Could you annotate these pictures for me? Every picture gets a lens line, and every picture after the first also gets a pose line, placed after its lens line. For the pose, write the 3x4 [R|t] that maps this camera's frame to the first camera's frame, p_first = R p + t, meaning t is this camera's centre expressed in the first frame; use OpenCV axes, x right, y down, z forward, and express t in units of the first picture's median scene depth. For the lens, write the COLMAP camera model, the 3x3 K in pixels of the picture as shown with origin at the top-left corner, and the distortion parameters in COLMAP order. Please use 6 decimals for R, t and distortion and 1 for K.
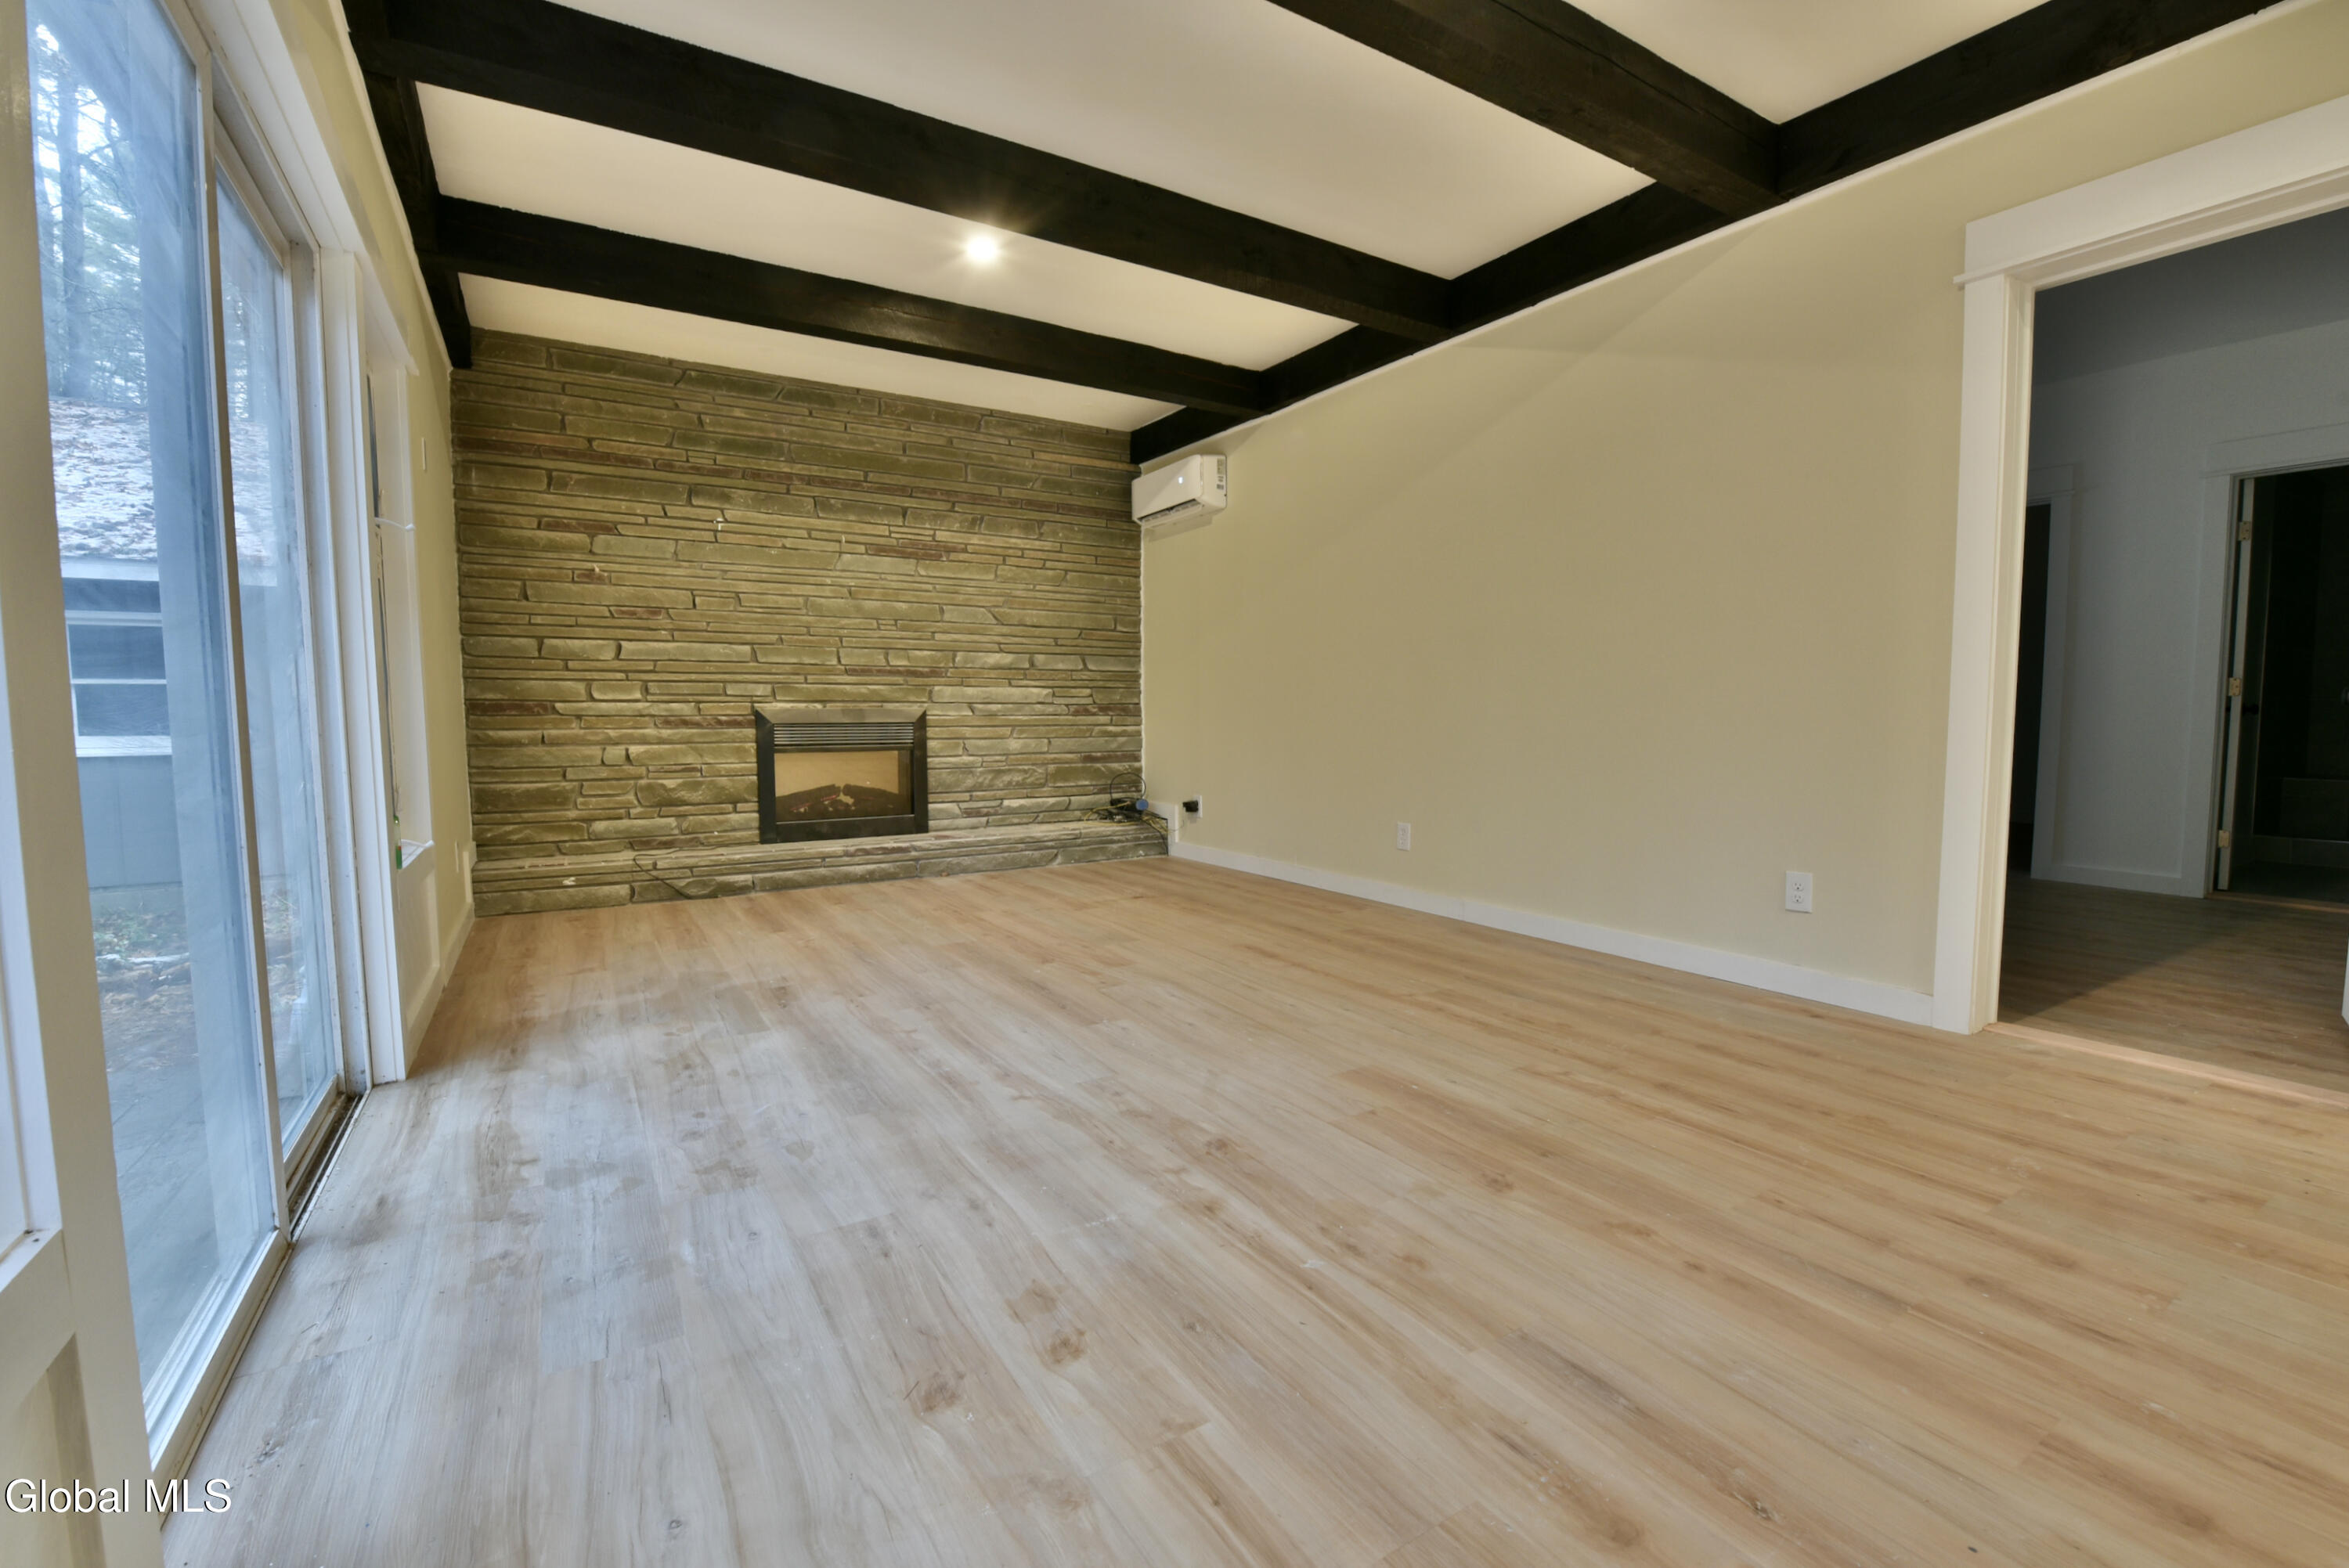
lens RADIAL K [[990.3, 0, 1183.1], [0, 990.3, 789.4], [0, 0, 1]] dist [-0.017158, -0.000497]
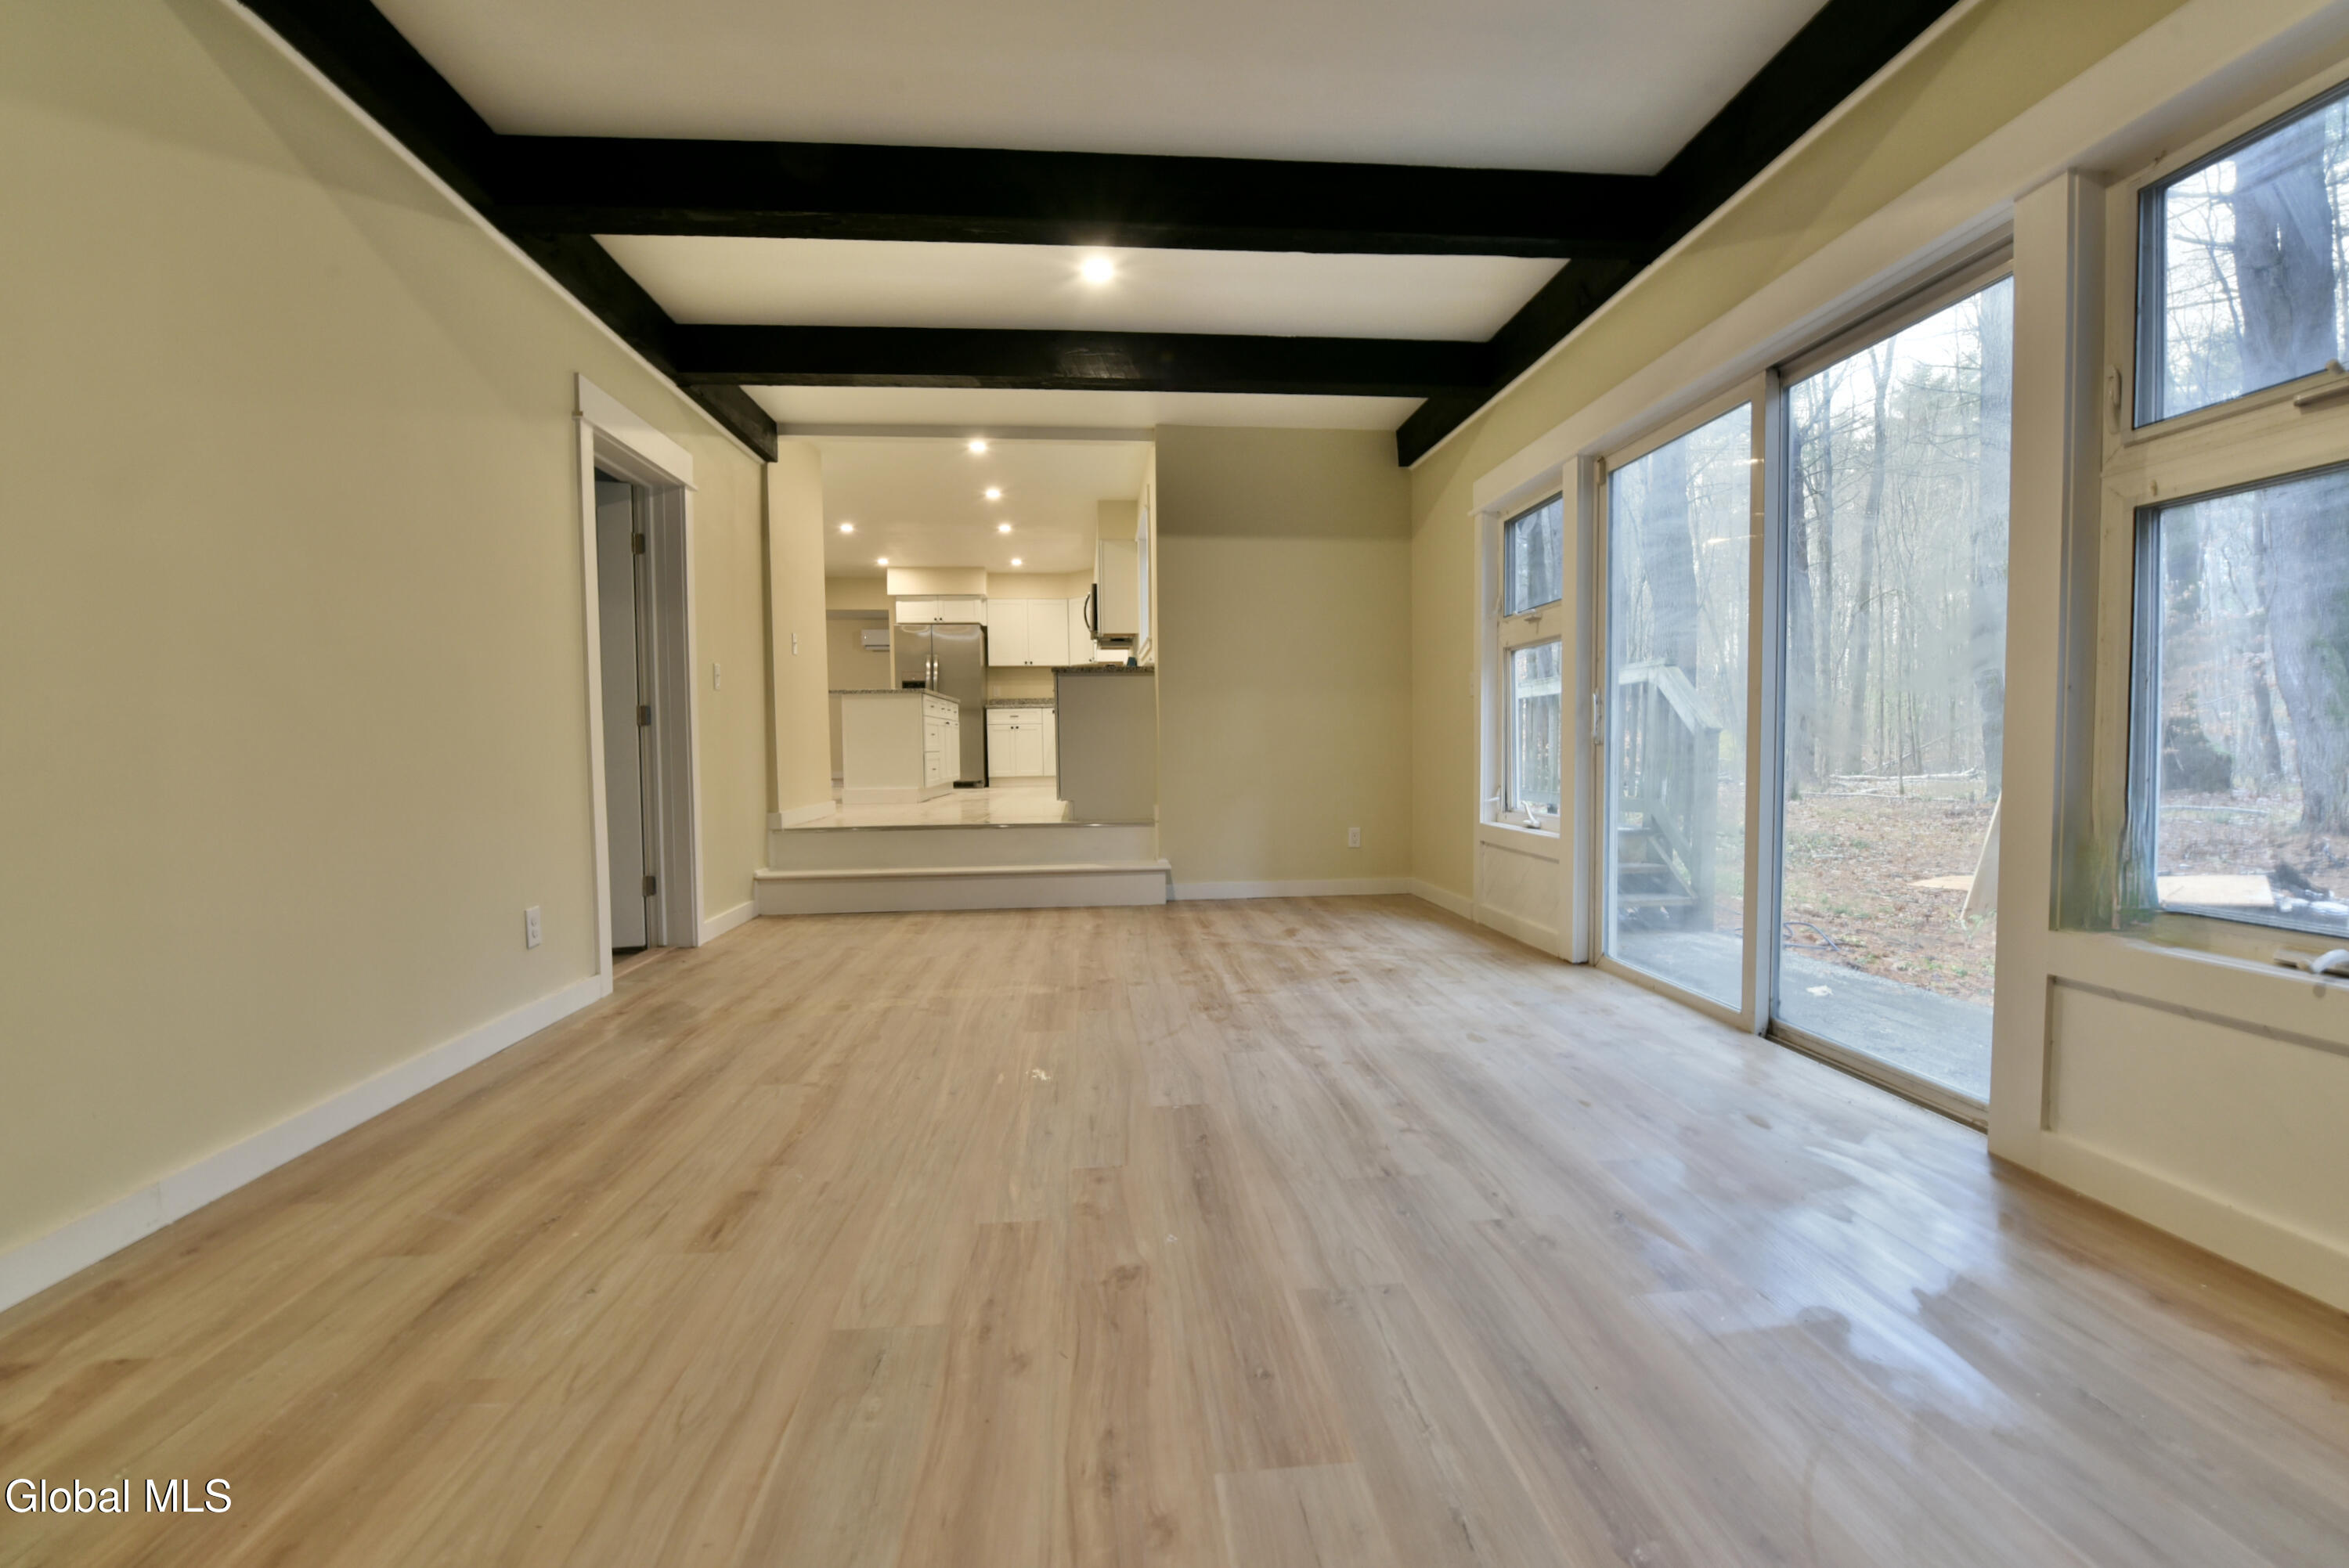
lens RADIAL K [[990.3, 0, 1183.1], [0, 990.3, 789.4], [0, 0, 1]] dist [-0.017158, -0.000497]
pose [[-0.894409, -0.006317, 0.447204, -0.272869], [0.048760, 0.992563, 0.111541, -0.074883], [-0.444583, 0.121569, -0.887450, 1.021137]]
